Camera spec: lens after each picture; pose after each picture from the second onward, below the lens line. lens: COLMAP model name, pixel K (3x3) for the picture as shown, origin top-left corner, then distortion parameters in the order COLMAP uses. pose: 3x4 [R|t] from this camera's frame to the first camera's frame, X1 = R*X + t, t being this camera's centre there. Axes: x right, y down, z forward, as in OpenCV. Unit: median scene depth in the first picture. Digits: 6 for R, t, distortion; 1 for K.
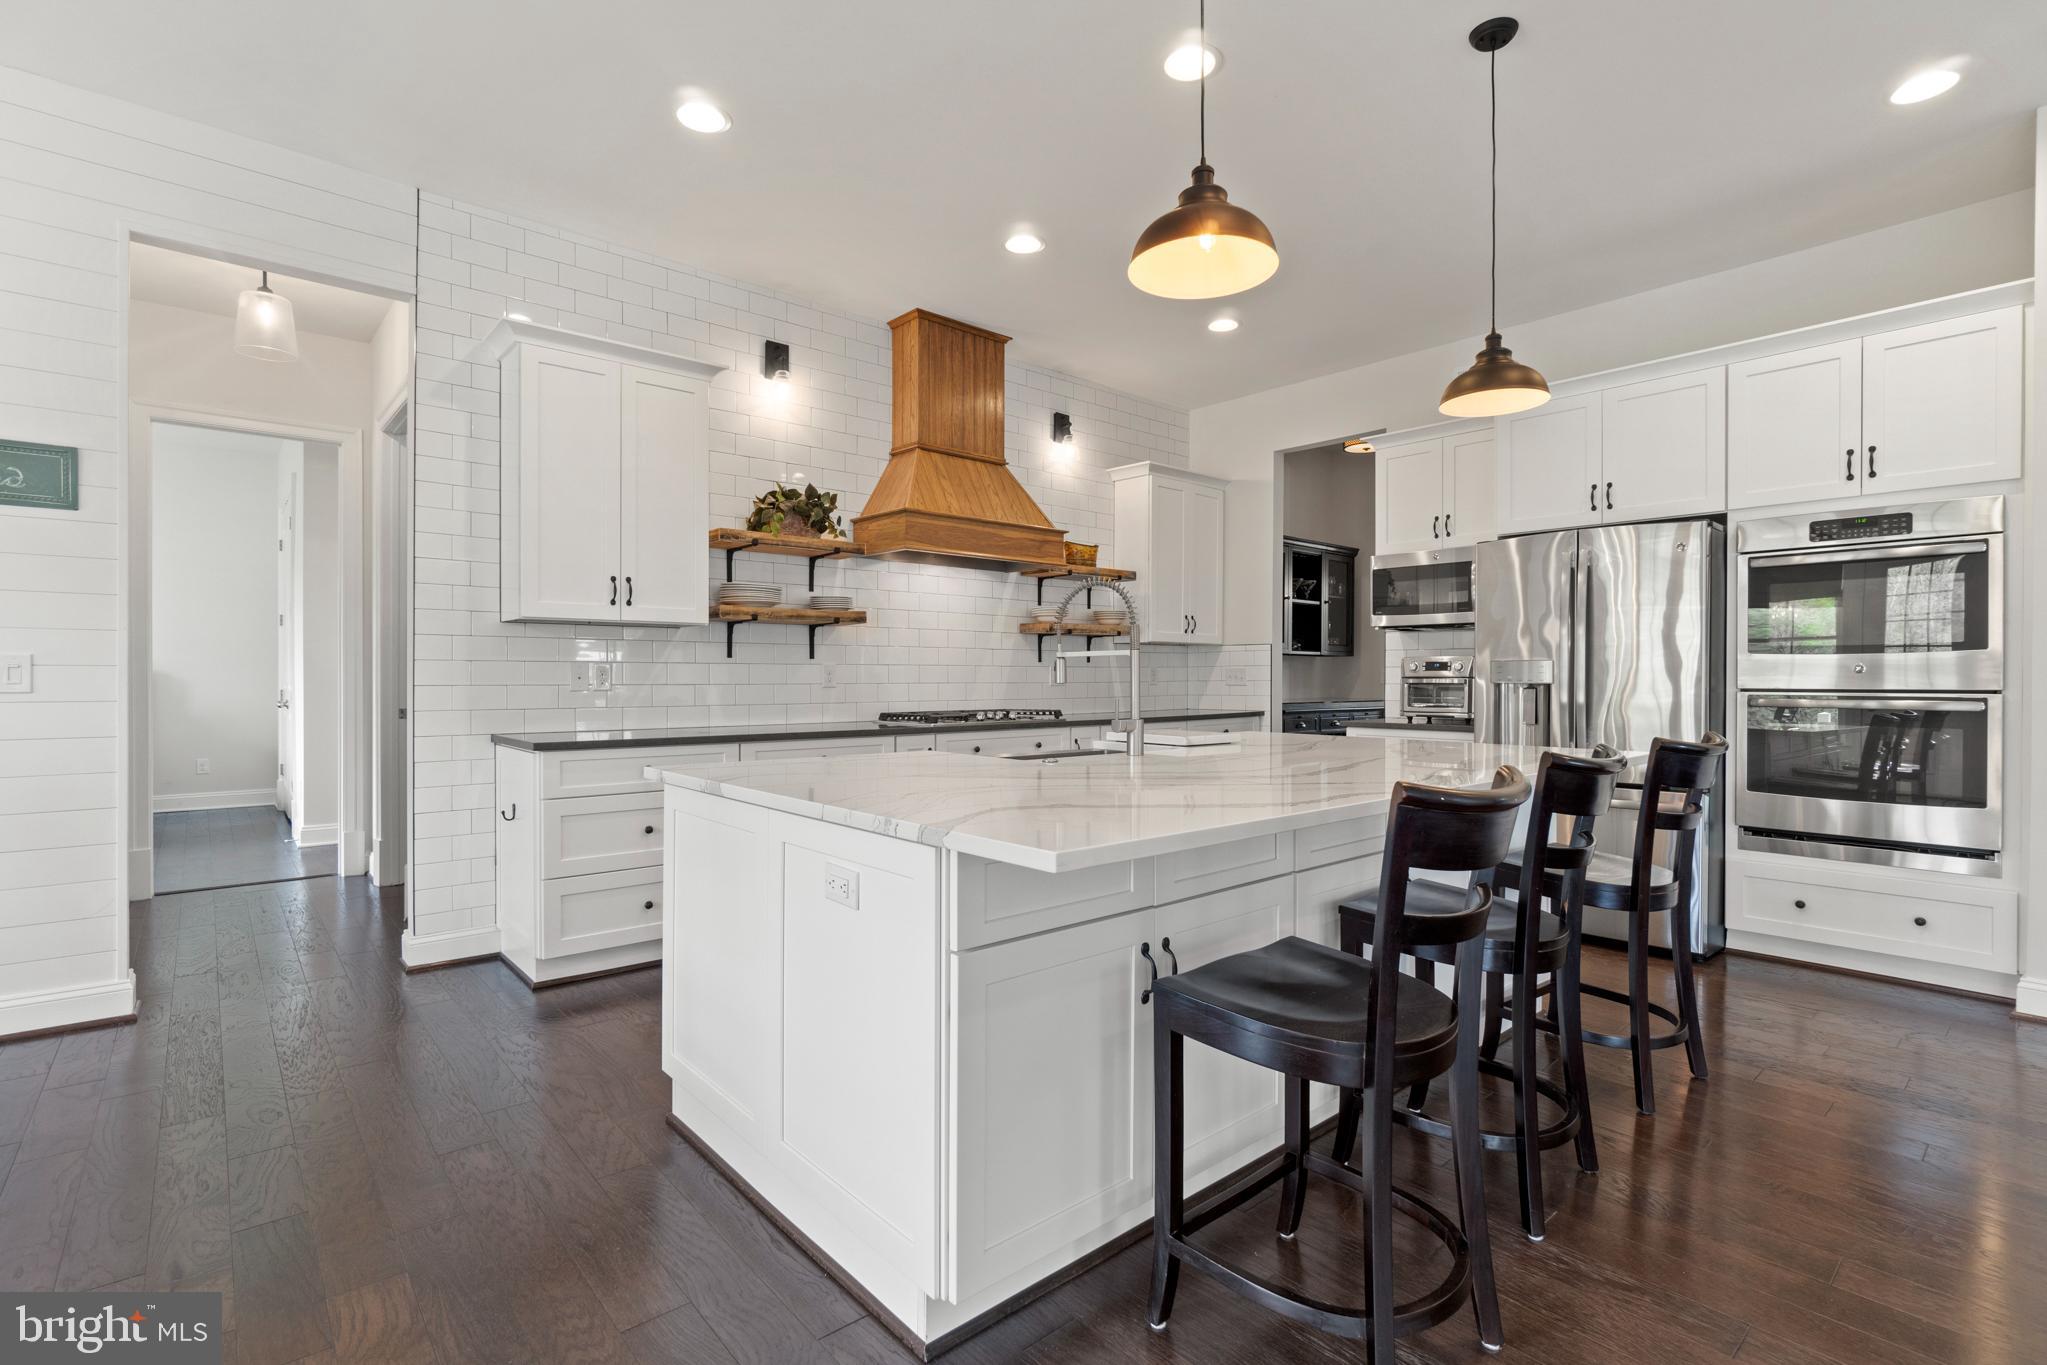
lens RADIAL K [[953.5, 0, 1014.7], [0, 953.5, 688.5], [0, 0, 1]] dist [-0.004416, -0.000332]
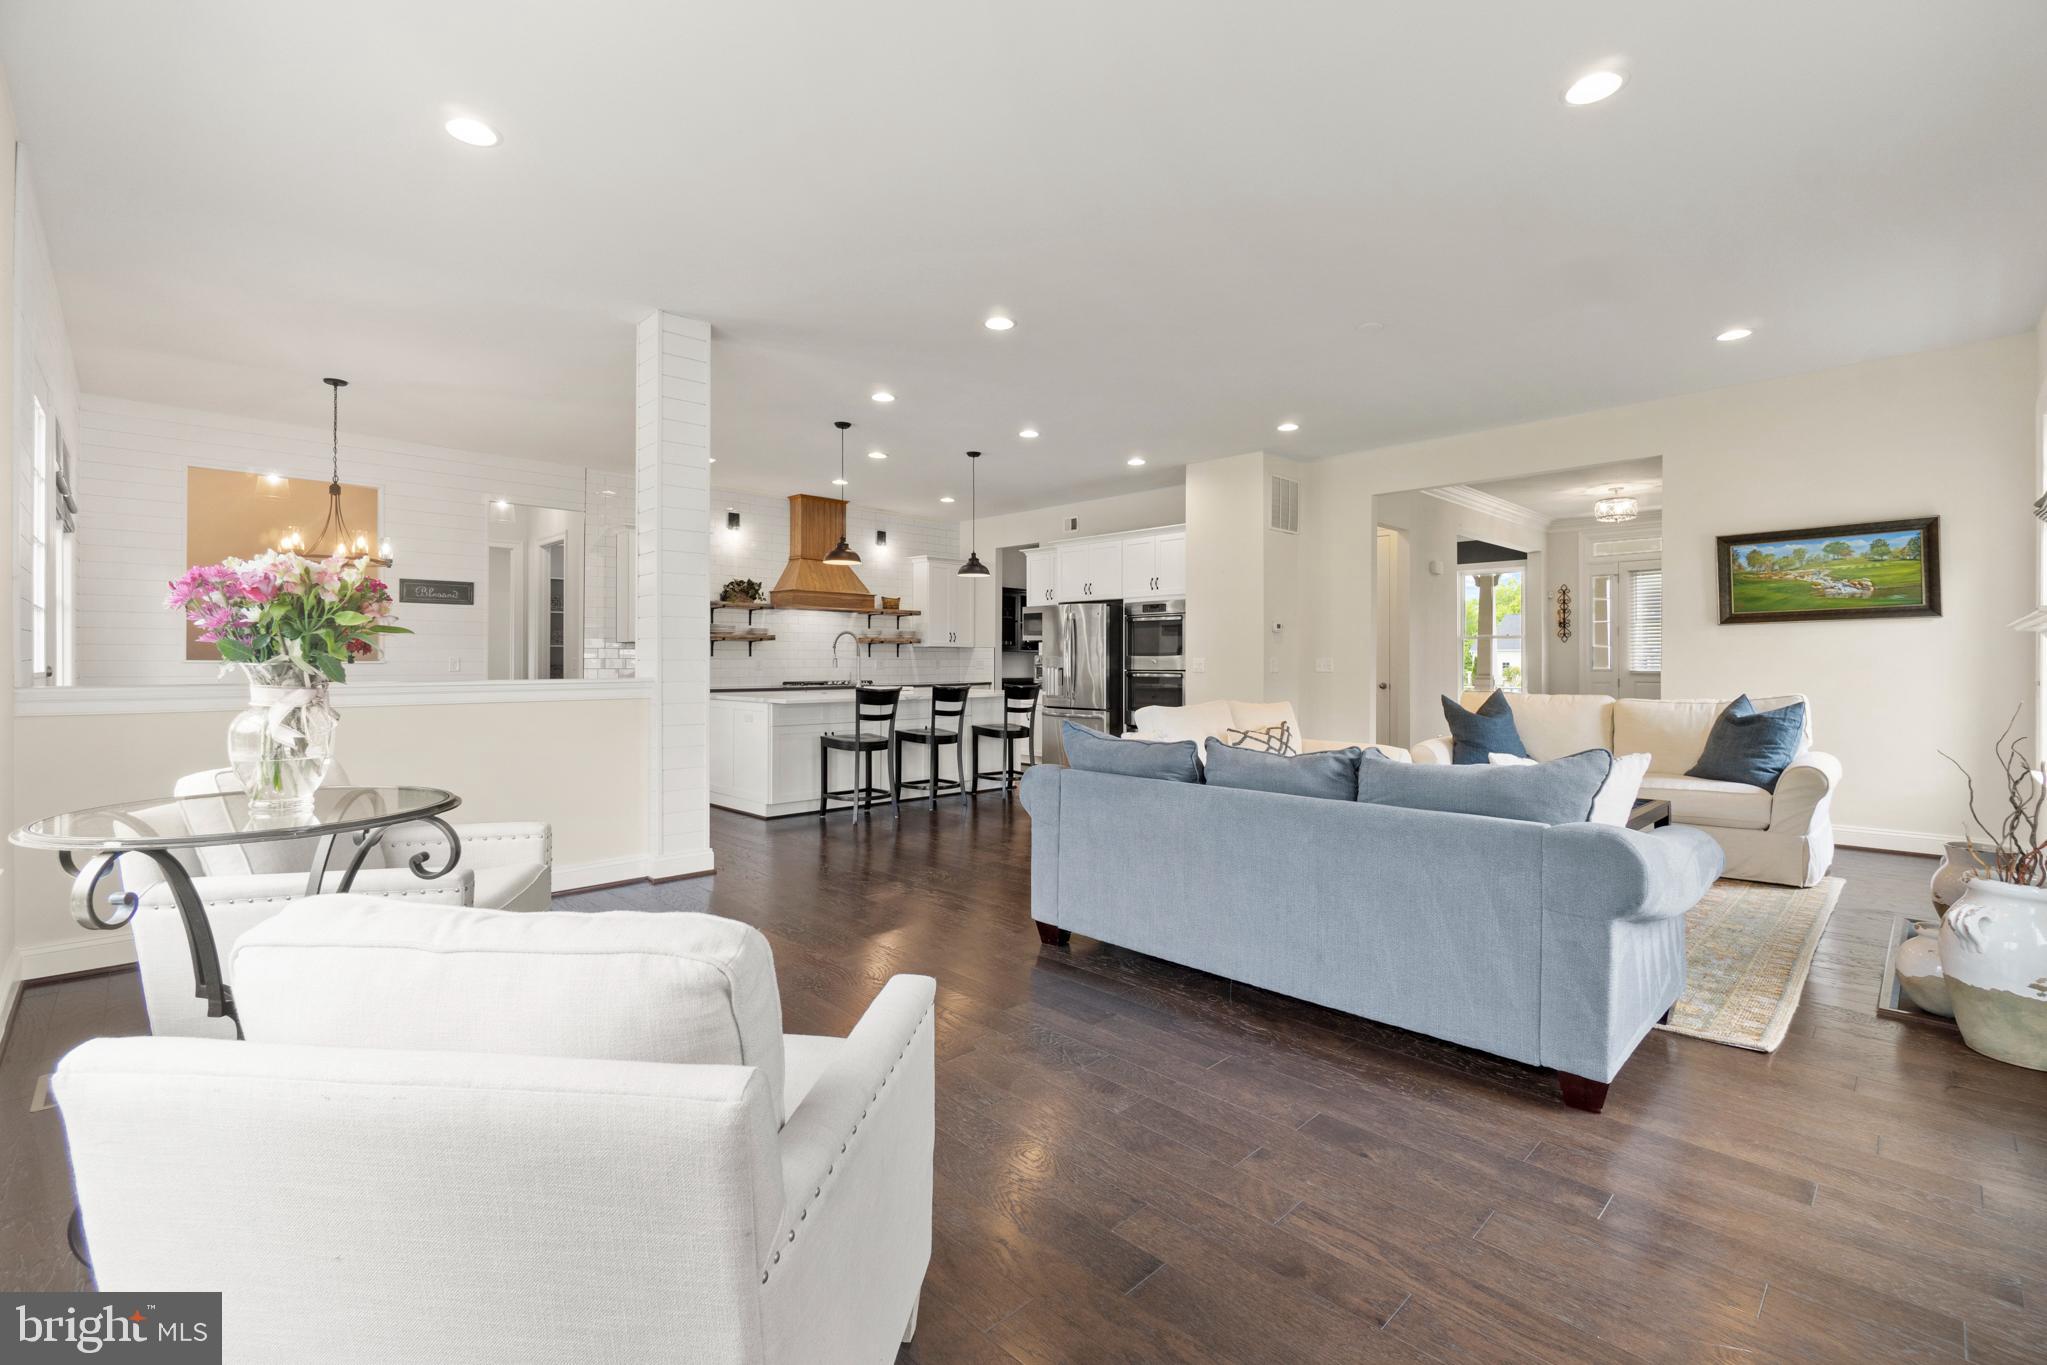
lens RADIAL K [[907.3, 0, 1035.7], [0, 907.3, 664.3], [0, 0, 1]] dist [-0.001485, -0.000754]
pose [[0.997404, 0.000004, 0.072009, 0.275786], [0.000686, 0.999954, -0.009556, 0.006448], [-0.072006, 0.009580, 0.997358, -1.063748]]
